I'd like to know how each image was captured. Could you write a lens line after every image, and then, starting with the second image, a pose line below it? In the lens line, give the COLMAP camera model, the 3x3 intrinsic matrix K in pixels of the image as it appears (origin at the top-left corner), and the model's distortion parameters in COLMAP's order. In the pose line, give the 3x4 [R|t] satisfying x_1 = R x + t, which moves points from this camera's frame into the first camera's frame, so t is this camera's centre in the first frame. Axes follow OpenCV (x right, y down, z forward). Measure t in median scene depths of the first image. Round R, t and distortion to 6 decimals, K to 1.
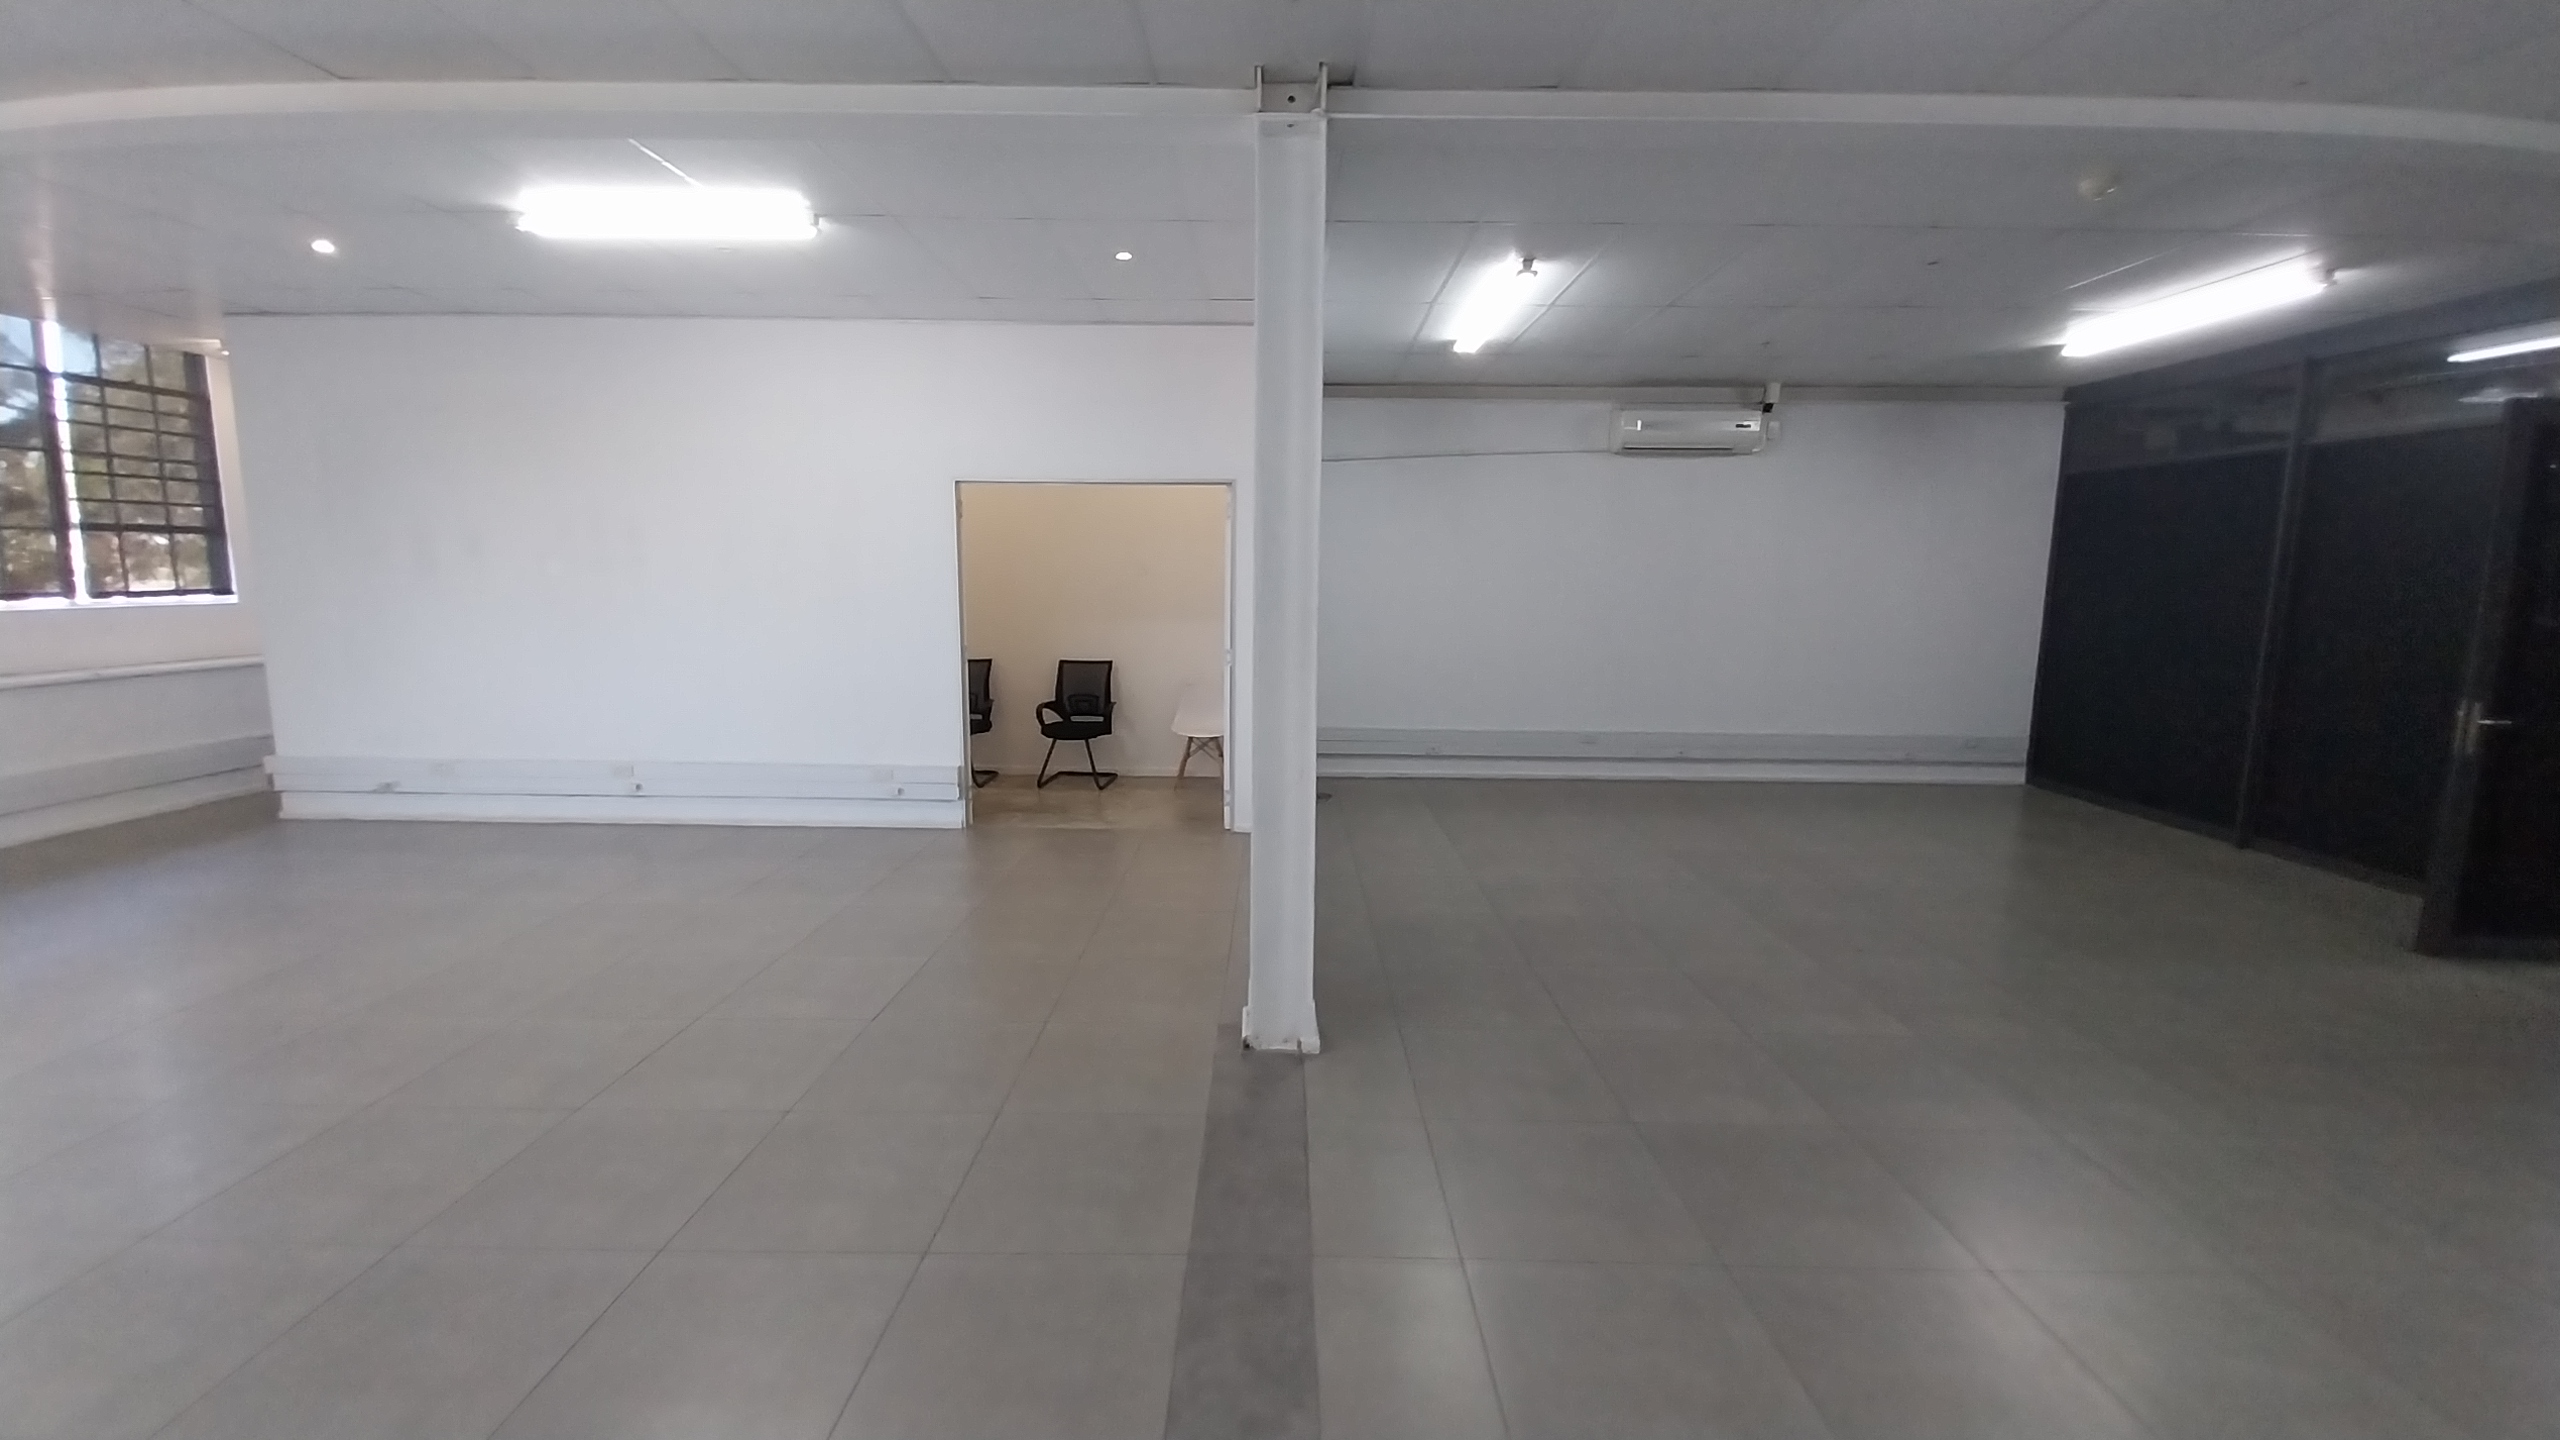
lens RADIAL K [[1014.0, 0, 1300.9], [0, 1014.0, 731.3], [0, 0, 1]] dist [0.020551, -0.016801]
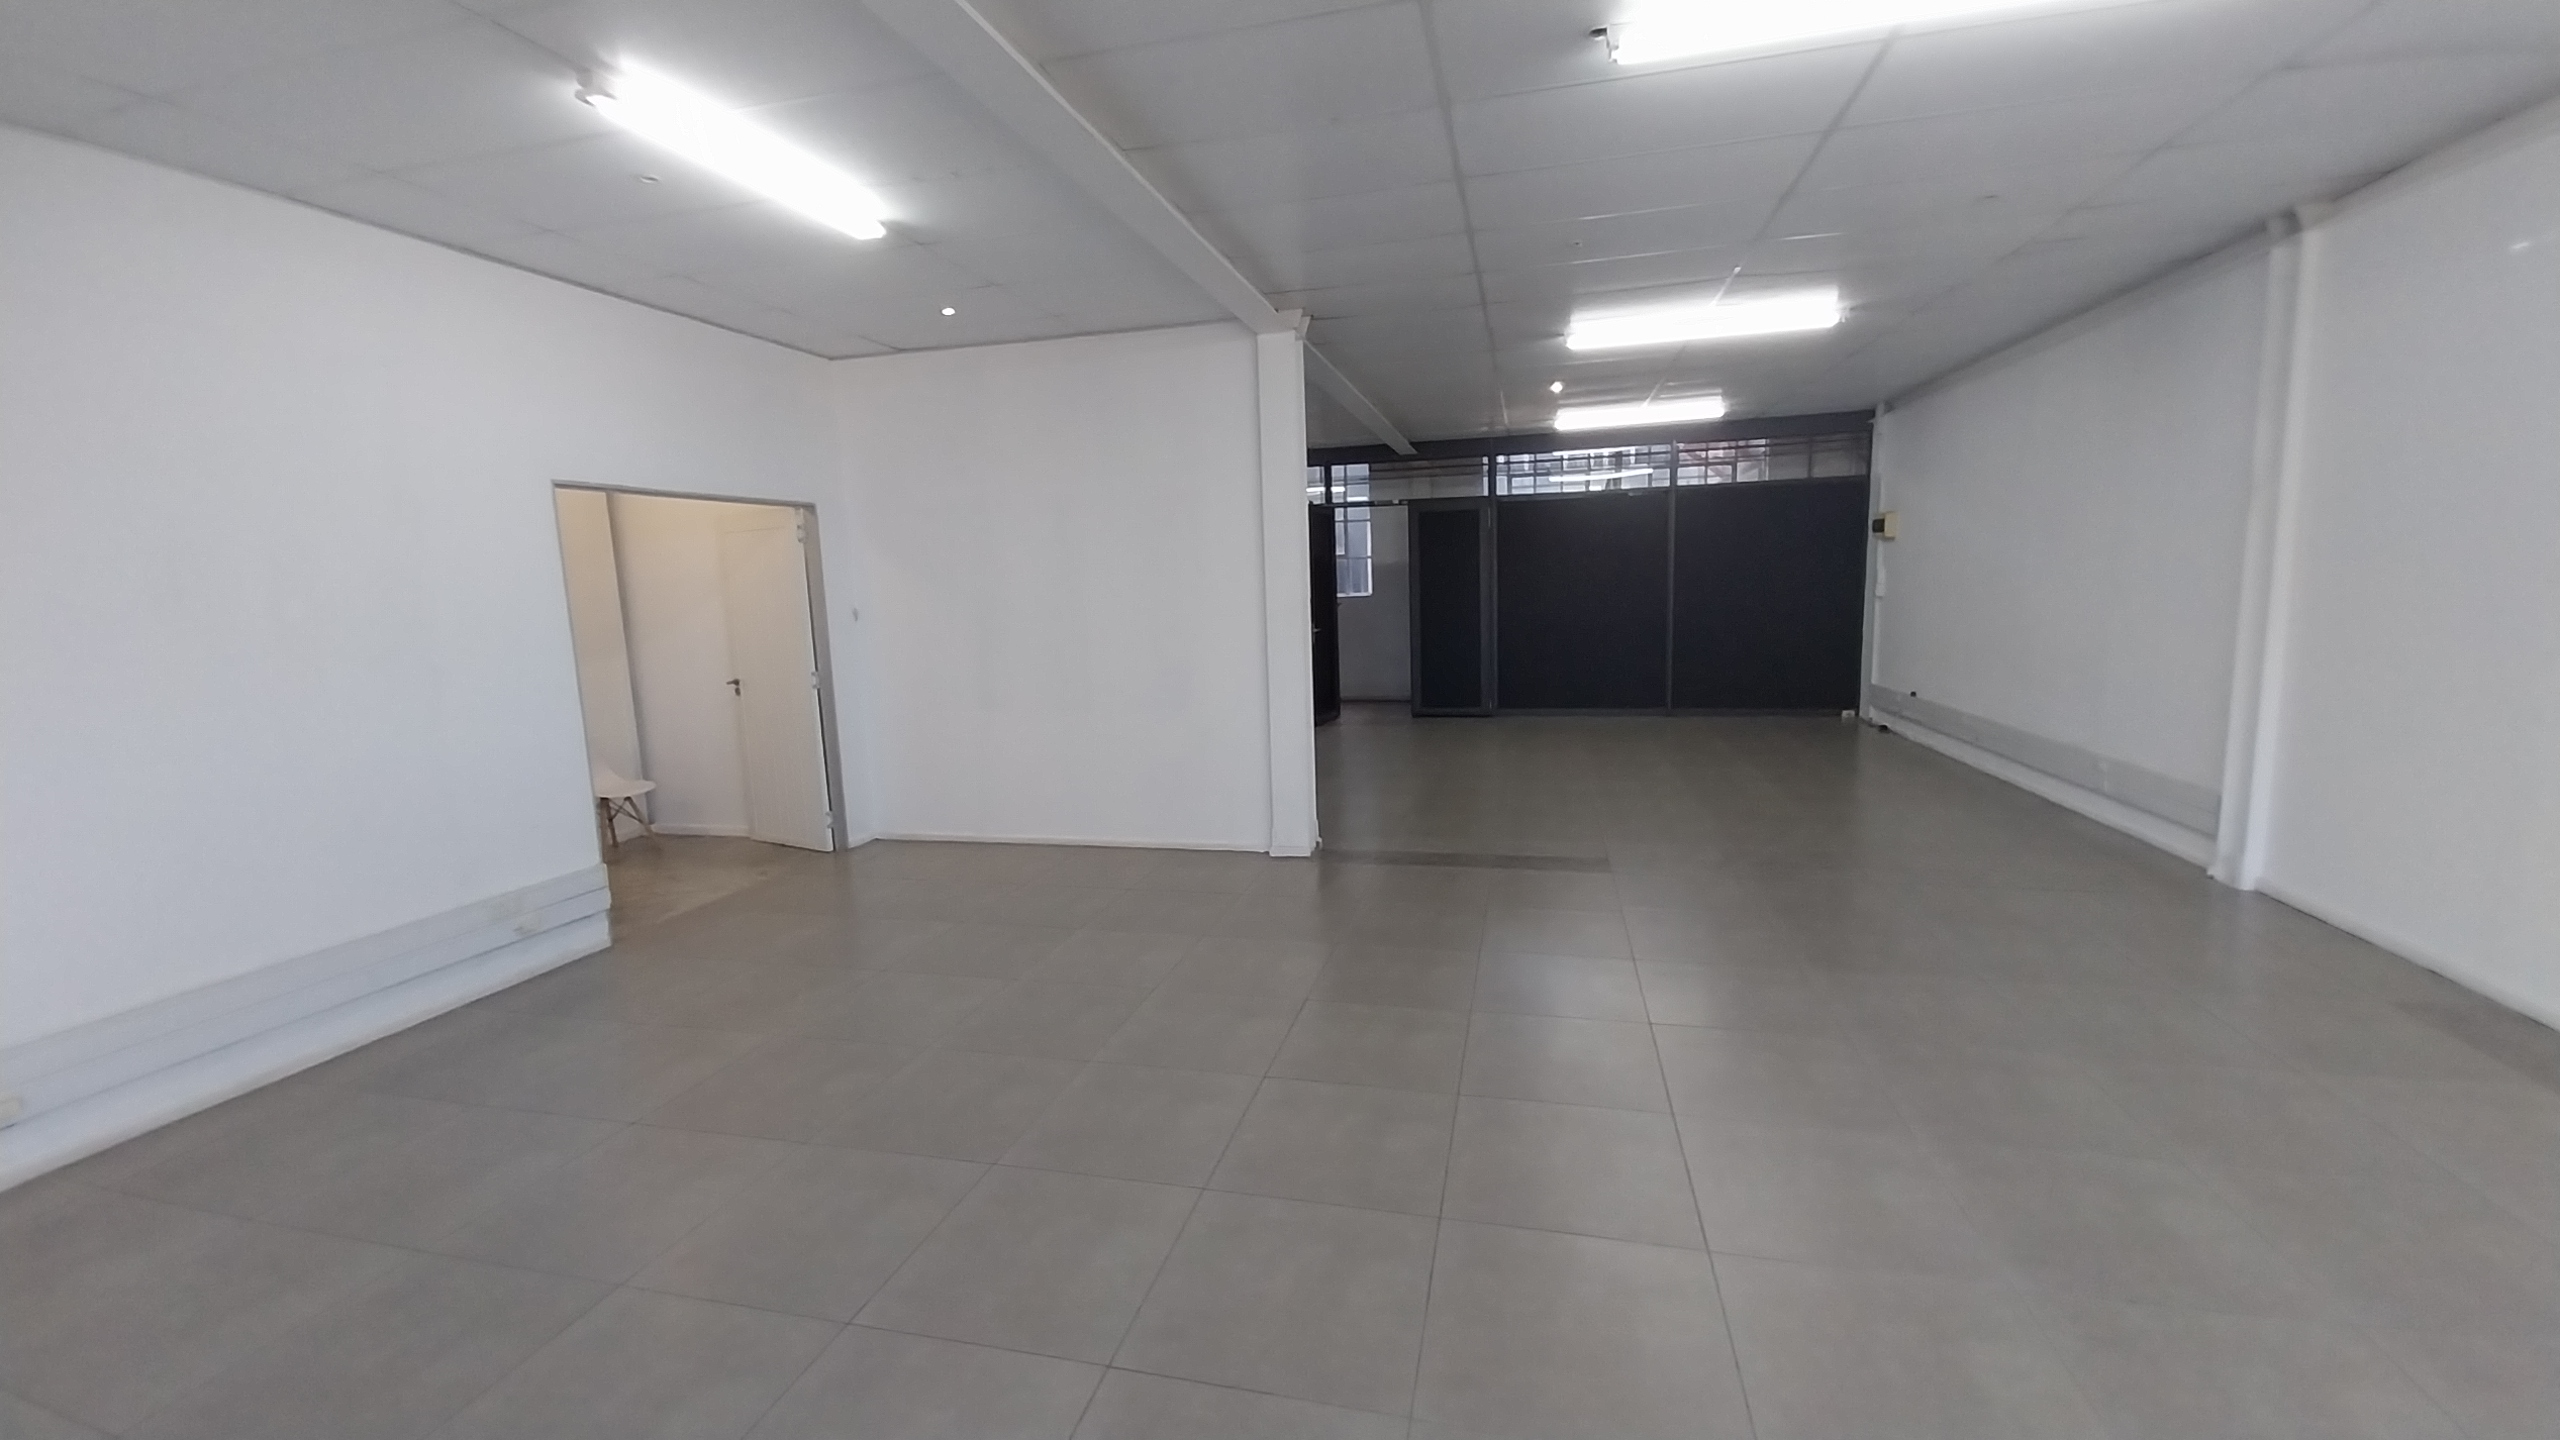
lens RADIAL K [[1001.7, 0, 1272.9], [0, 1001.7, 719.6], [0, 0, 1]] dist [0.009440, -0.012152]
pose [[0.246706, -0.154788, 0.956649, -0.900299], [0.183651, 0.976741, 0.110678, -0.060477], [-0.951530, 0.148385, 0.269394, 0.312960]]
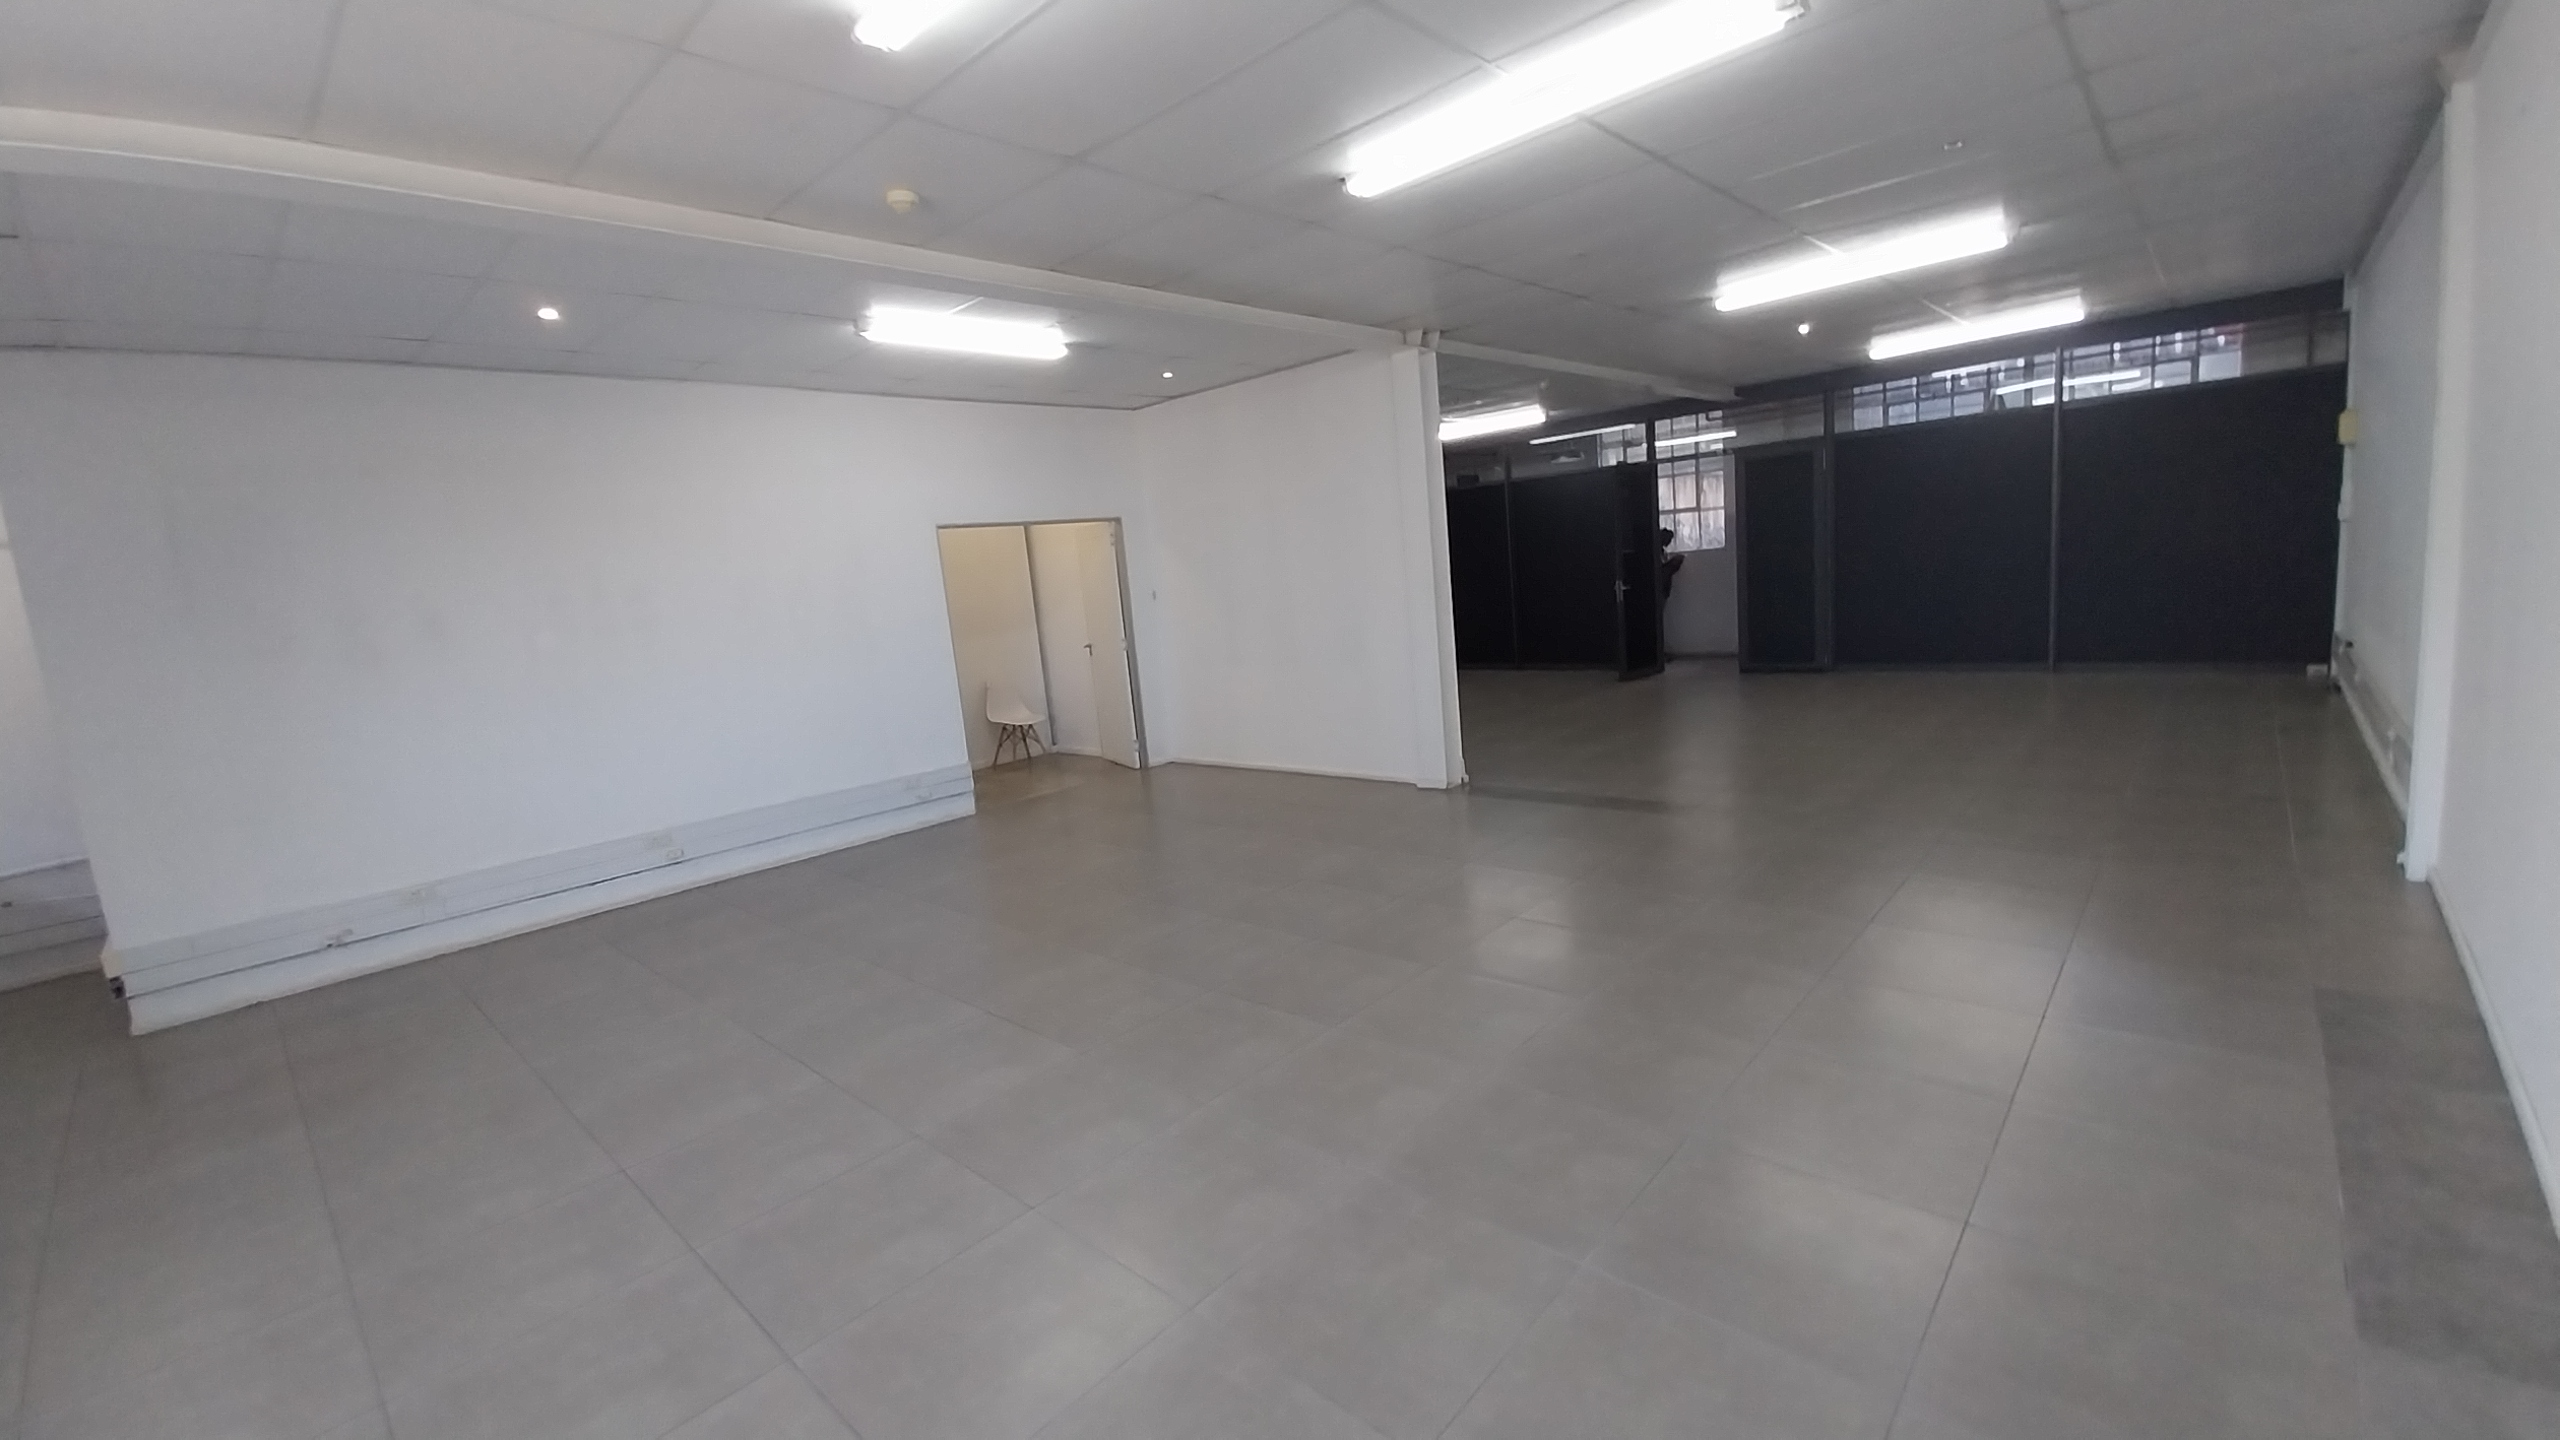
lens RADIAL K [[1014.0, 0, 1300.9], [0, 1014.0, 731.3], [0, 0, 1]] dist [0.020551, -0.016801]
pose [[0.663835, -0.192845, 0.722588, -0.931639], [0.211034, 0.975221, 0.066392, 0.001248], [-0.717487, 0.108417, 0.688083, -0.112873]]
